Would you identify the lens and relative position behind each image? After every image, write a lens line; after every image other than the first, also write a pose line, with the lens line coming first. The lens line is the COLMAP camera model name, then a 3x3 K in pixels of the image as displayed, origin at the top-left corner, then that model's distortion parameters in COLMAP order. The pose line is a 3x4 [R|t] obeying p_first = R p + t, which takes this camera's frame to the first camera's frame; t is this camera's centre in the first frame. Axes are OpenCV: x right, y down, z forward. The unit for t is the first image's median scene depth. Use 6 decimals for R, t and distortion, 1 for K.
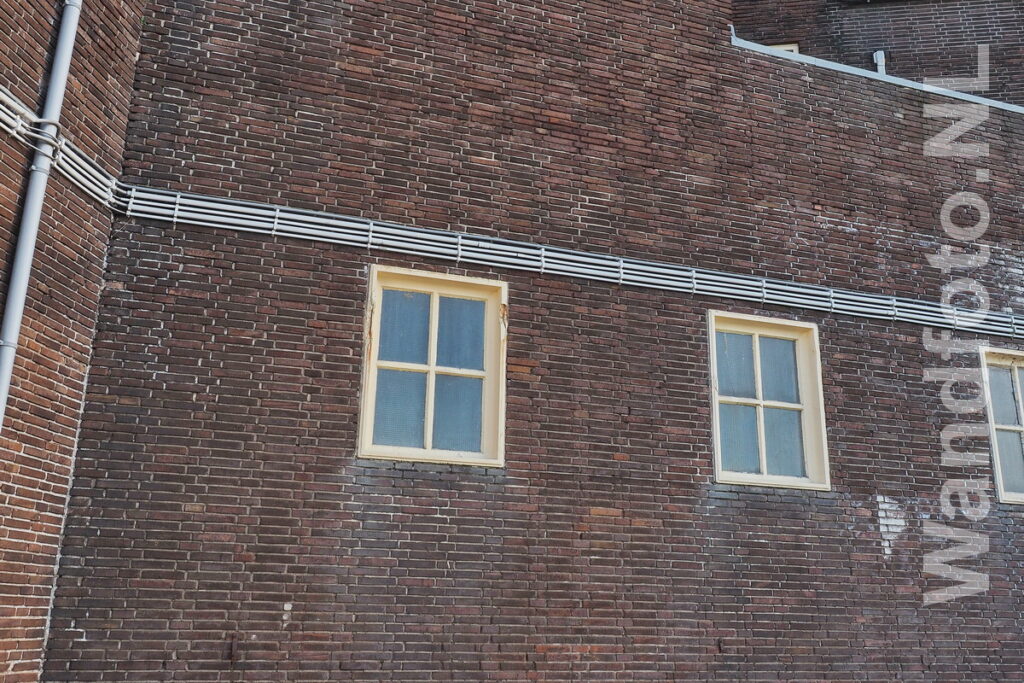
lens RADIAL K [[933.7, 0, 512.6], [0, 933.7, 340.2], [0, 0, 1]] dist [0.001248, 0.000000]
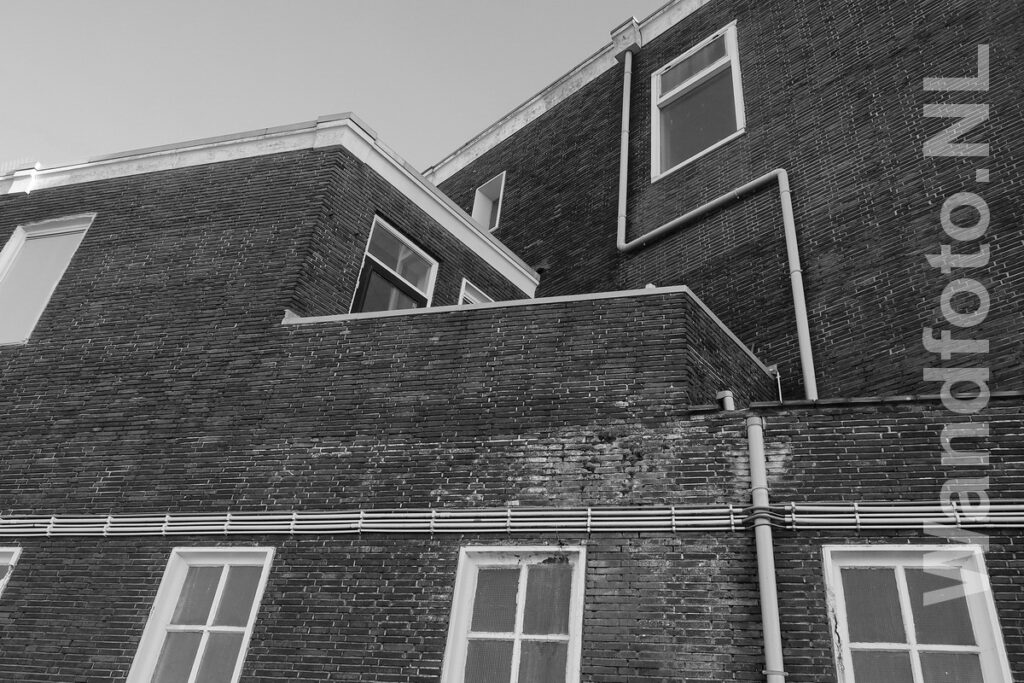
lens RADIAL K [[819.6, 0, 511.2], [0, 819.6, 341.8], [0, 0, 1]] dist [0.005484, -0.004542]
pose [[0.828397, -0.261579, -0.495312, 1.060820], [0.079495, 0.930215, -0.358302, 0.120609], [0.554471, 0.257442, 0.791382, 0.334022]]
